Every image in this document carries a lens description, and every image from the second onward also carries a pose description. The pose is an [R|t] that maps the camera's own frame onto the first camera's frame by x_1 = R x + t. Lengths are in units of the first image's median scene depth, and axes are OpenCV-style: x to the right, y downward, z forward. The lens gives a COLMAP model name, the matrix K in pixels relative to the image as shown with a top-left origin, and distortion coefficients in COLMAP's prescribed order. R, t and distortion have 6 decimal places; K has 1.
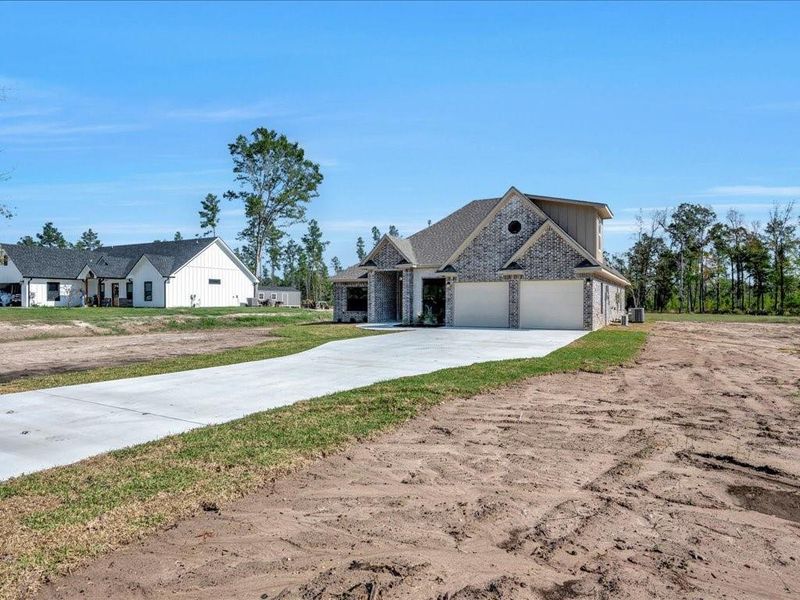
lens RADIAL K [[486.6, 0, 402.8], [0, 486.6, 305.1], [0, 0, 1]] dist [0.001632, -0.001075]
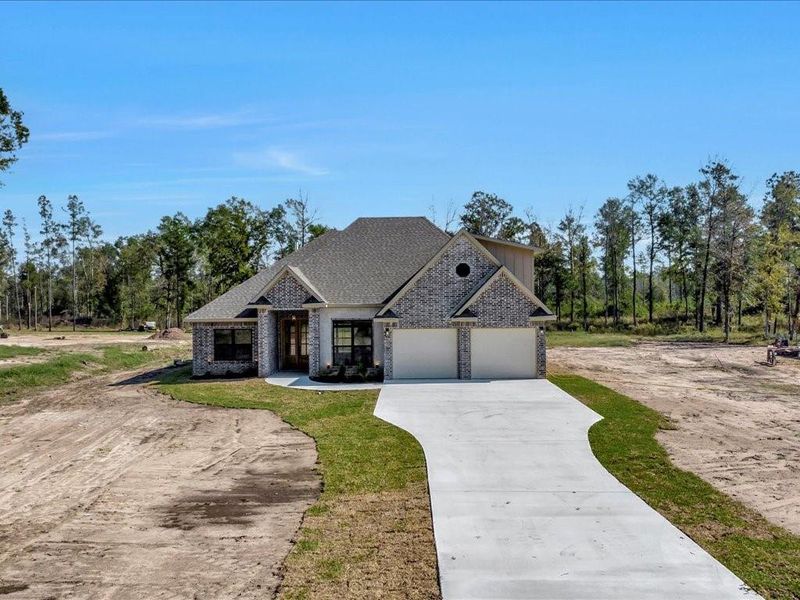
lens RADIAL K [[745.9, 0, 400.0], [0, 745.9, 300.0], [0, 0, 1]] dist [-0.018489, -0.011558]
pose [[0.888869, -0.010436, 0.458043, -0.429973], [0.015653, 0.999849, -0.007595, -0.076327], [-0.457894, 0.013921, 0.888898, -0.170332]]
